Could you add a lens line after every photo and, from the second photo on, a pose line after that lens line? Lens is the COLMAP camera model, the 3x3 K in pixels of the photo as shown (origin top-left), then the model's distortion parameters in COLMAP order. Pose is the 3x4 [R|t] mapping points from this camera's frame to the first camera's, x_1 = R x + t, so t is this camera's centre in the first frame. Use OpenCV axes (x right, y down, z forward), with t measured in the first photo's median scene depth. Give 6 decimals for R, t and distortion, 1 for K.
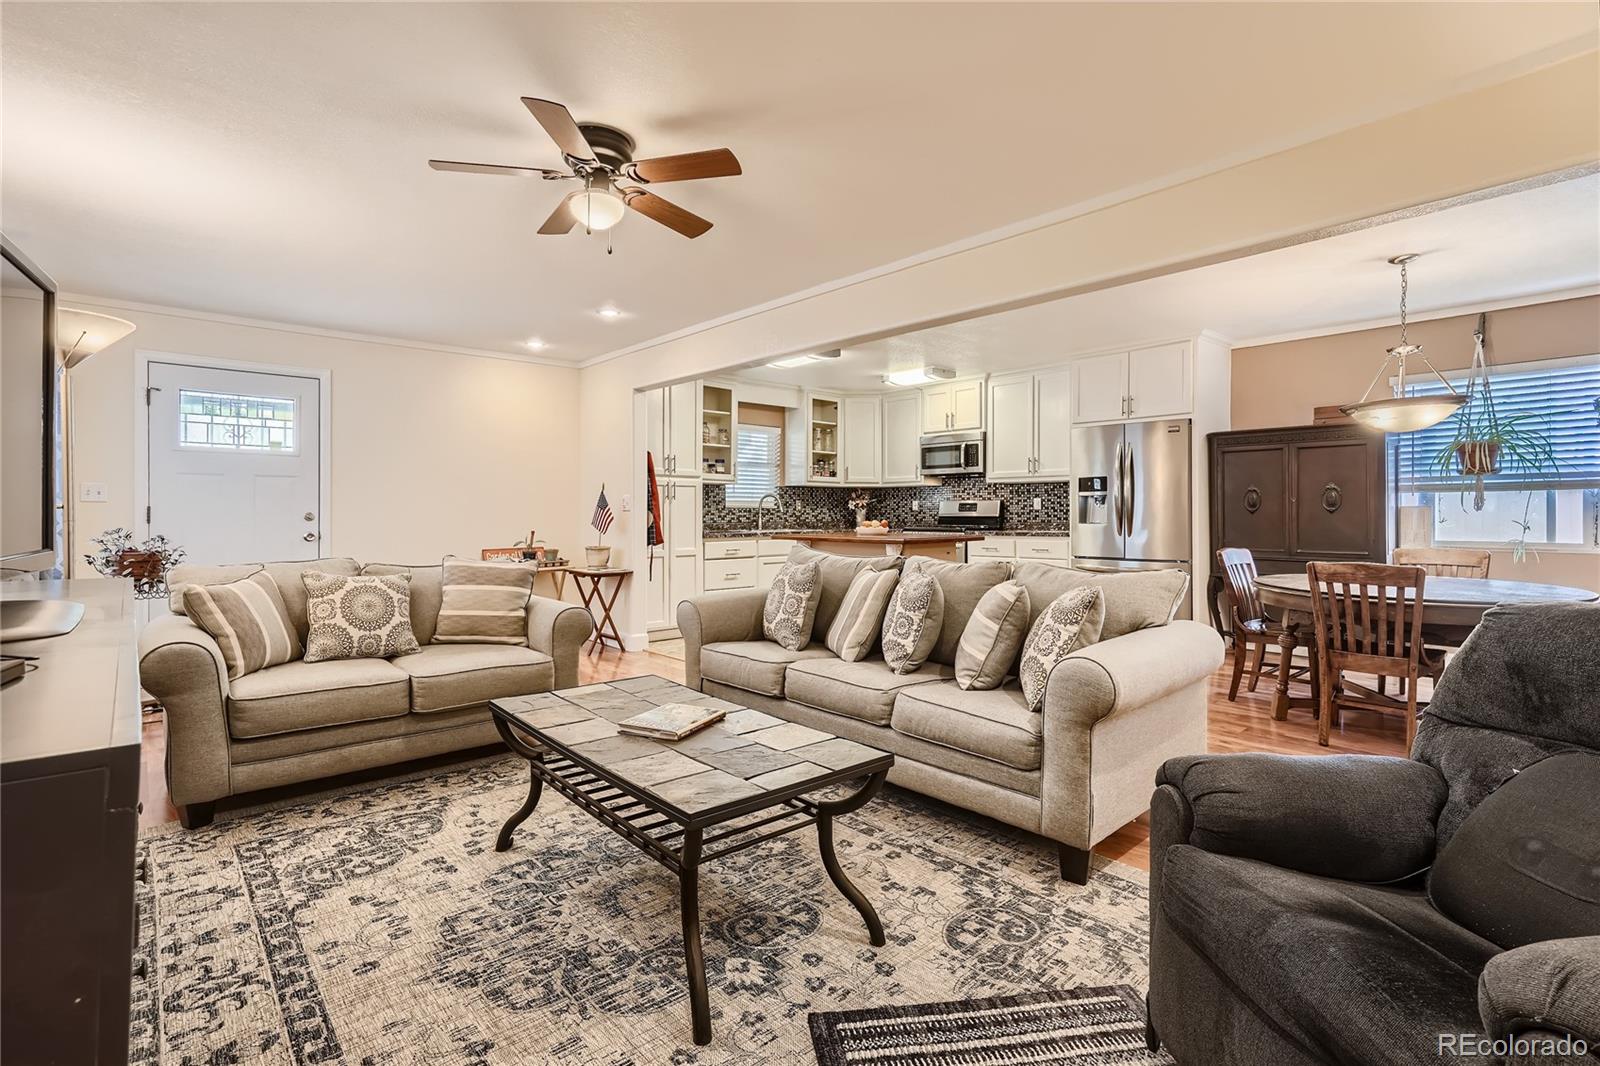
lens RADIAL K [[744.7, 0, 795.3], [0, 744.7, 517.1], [0, 0, 1]] dist [0.014208, 0.001042]
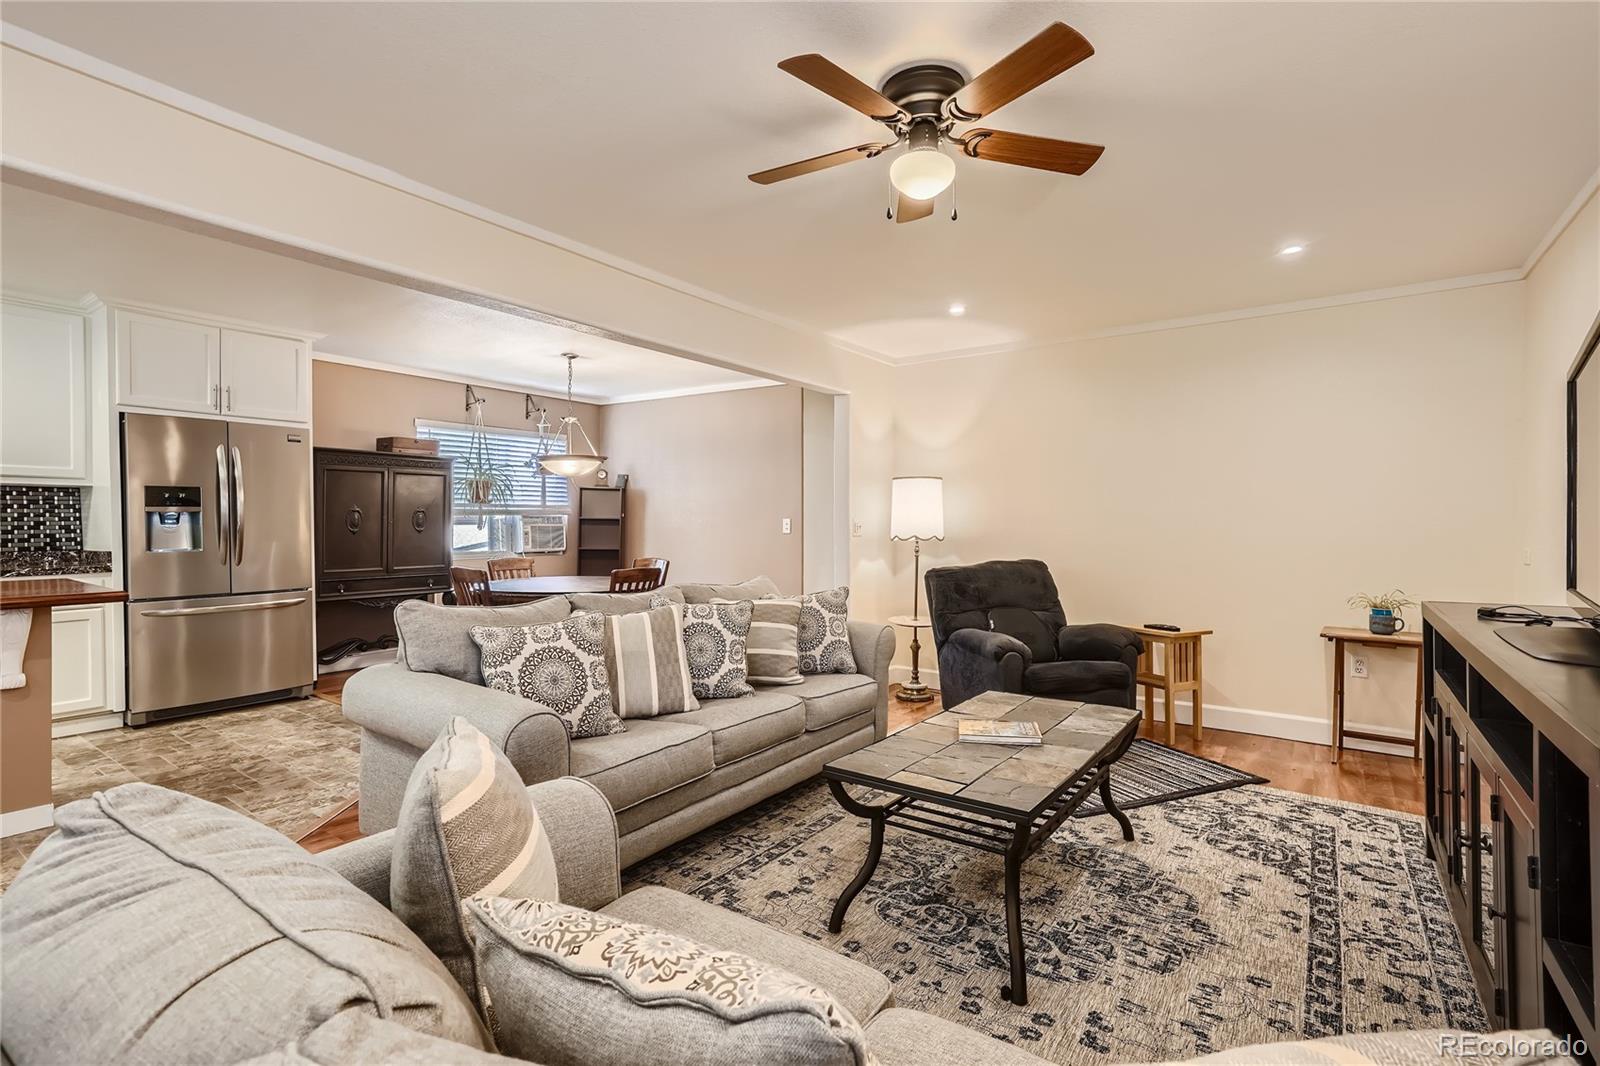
lens RADIAL K [[748.0, 0, 804.3], [0, 748.0, 531.1], [0, 0, 1]] dist [0.005921, 0.002781]
pose [[-0.230795, -0.013774, 0.972905, -0.369404], [0.004794, 0.999872, 0.015293, -0.015518], [-0.972991, 0.008194, -0.230699, 0.475444]]
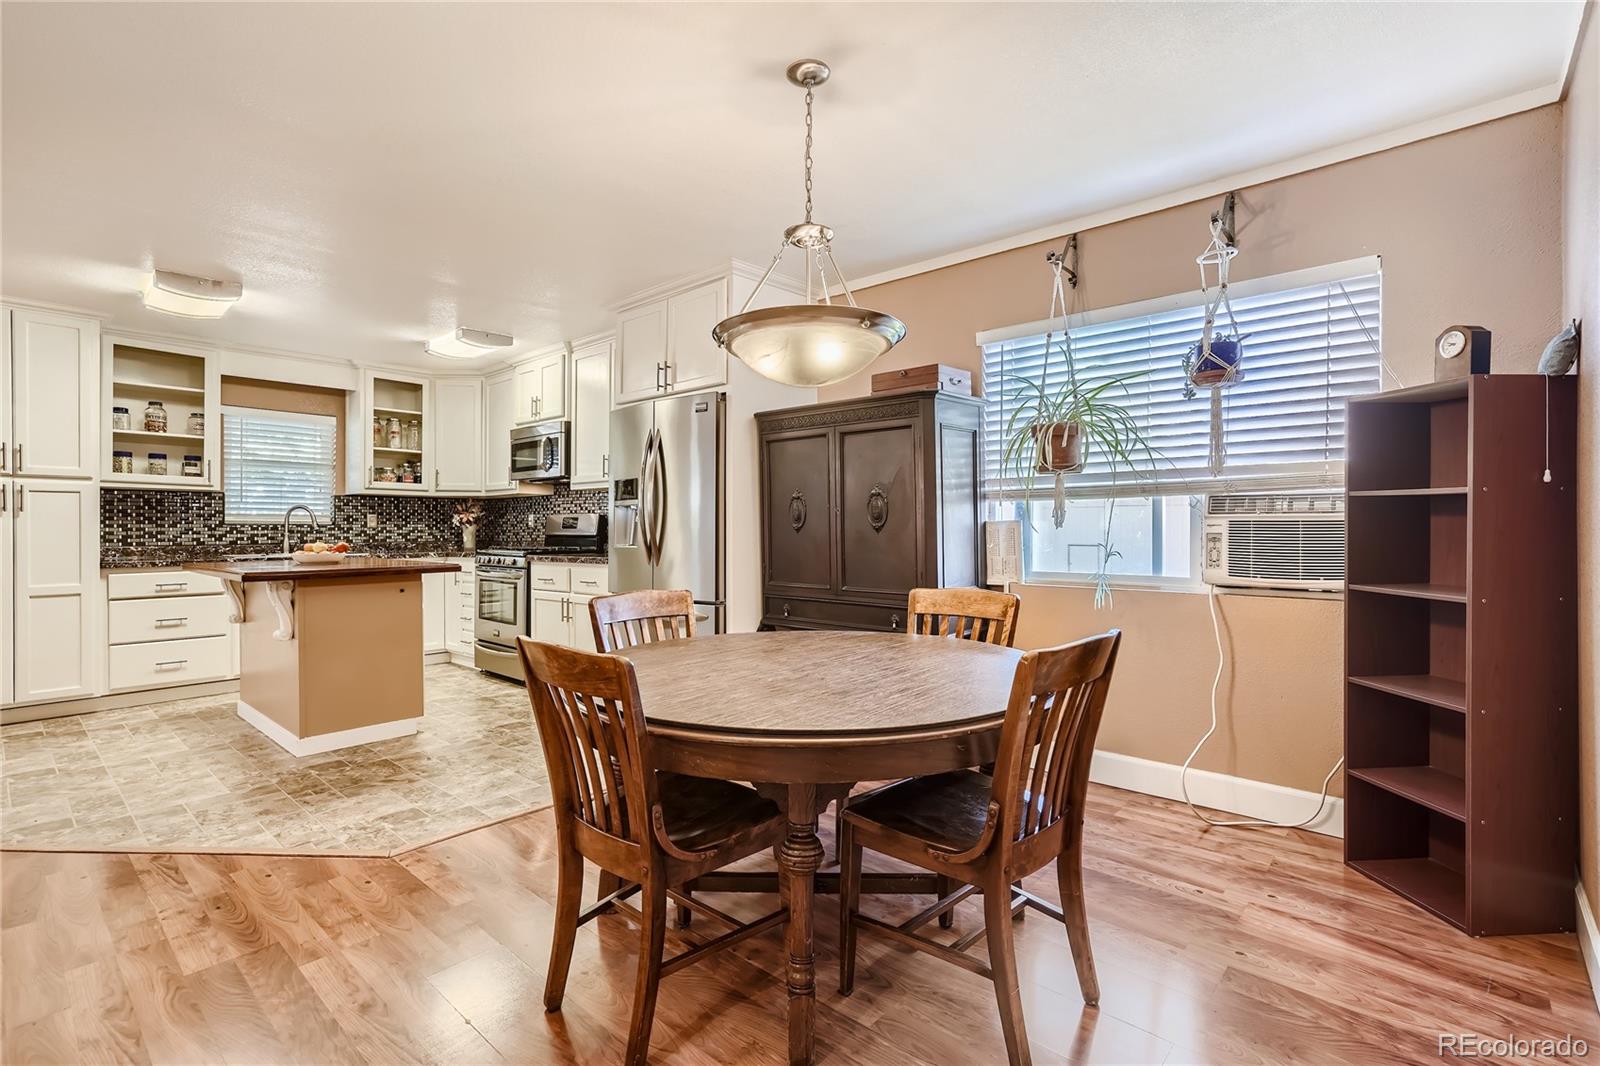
lens RADIAL K [[735.1, 0, 776.6], [0, 735.1, 528.8], [0, 0, 1]] dist [0.018745, 0.003613]
pose [[0.995558, -0.001257, 0.094143, 0.392086], [0.001821, 0.999981, -0.005902, -0.002413], [-0.094134, 0.006047, 0.995541, 0.247069]]
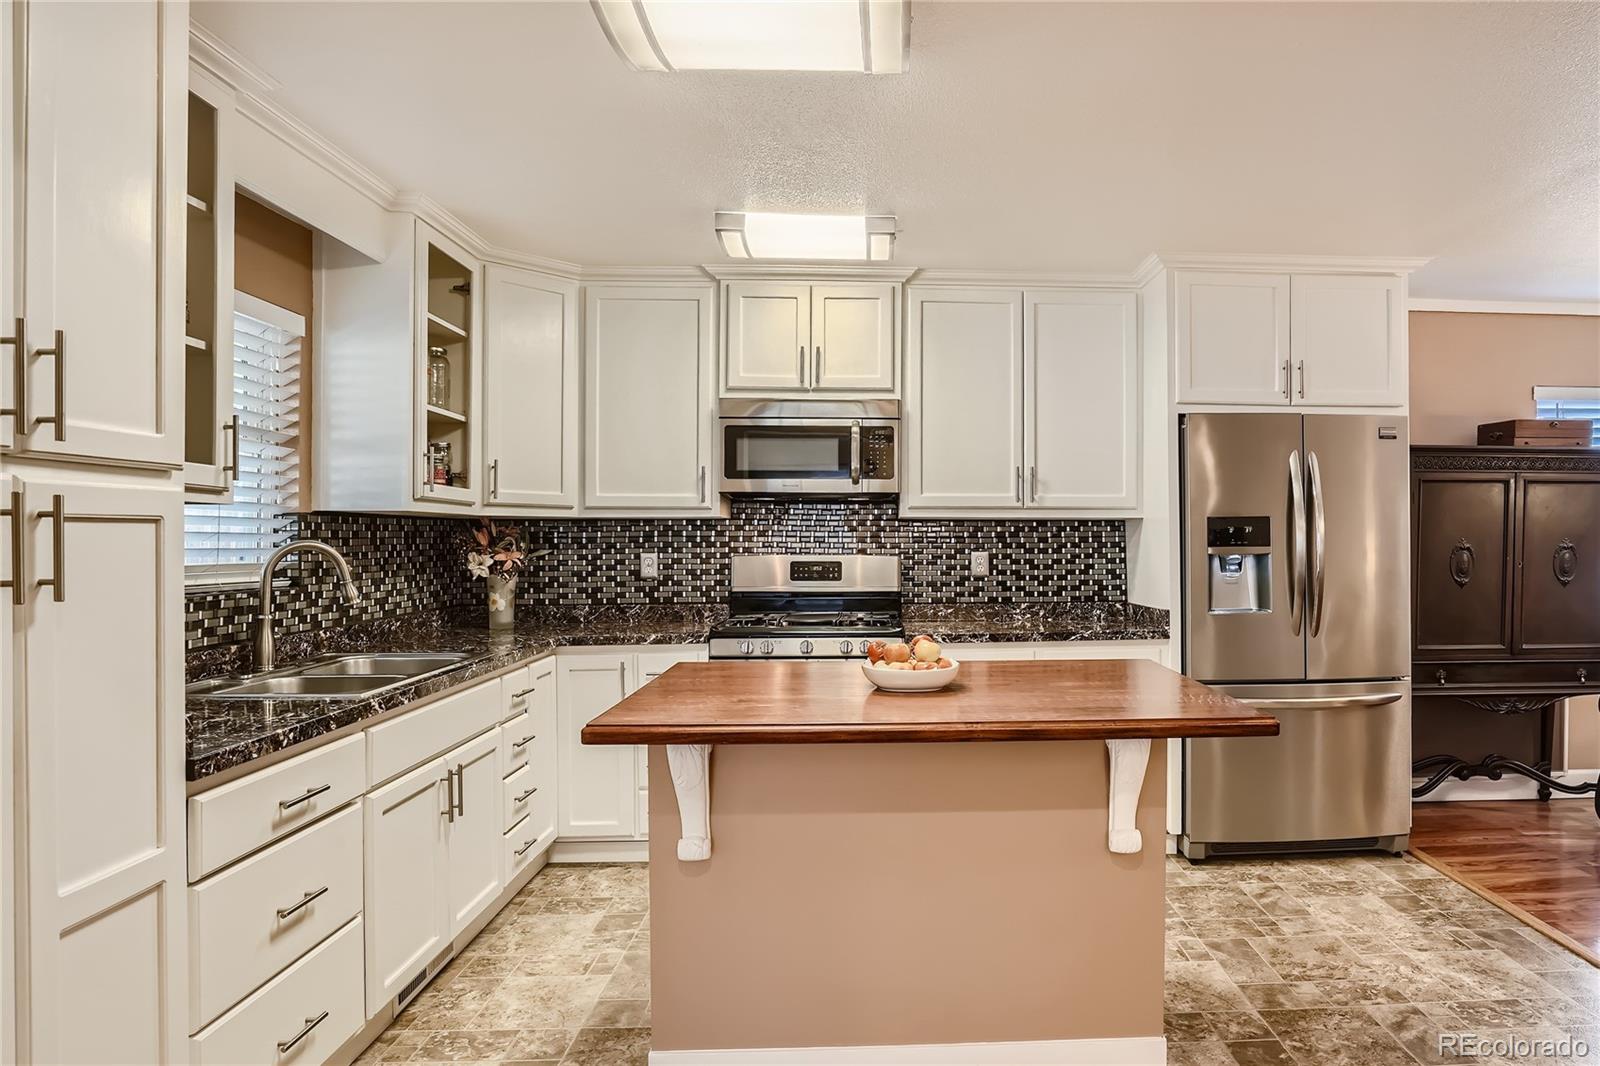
lens RADIAL K [[961.7, 0, 896.5], [0, 961.7, 551.6], [0, 0, 1]] dist [-0.042692, 0.000898]
pose [[0.625852, -0.009983, 0.779878, -0.187249], [0.004516, 0.999948, 0.009176, -0.030965], [-0.779929, -0.002221, 0.625864, 0.647699]]
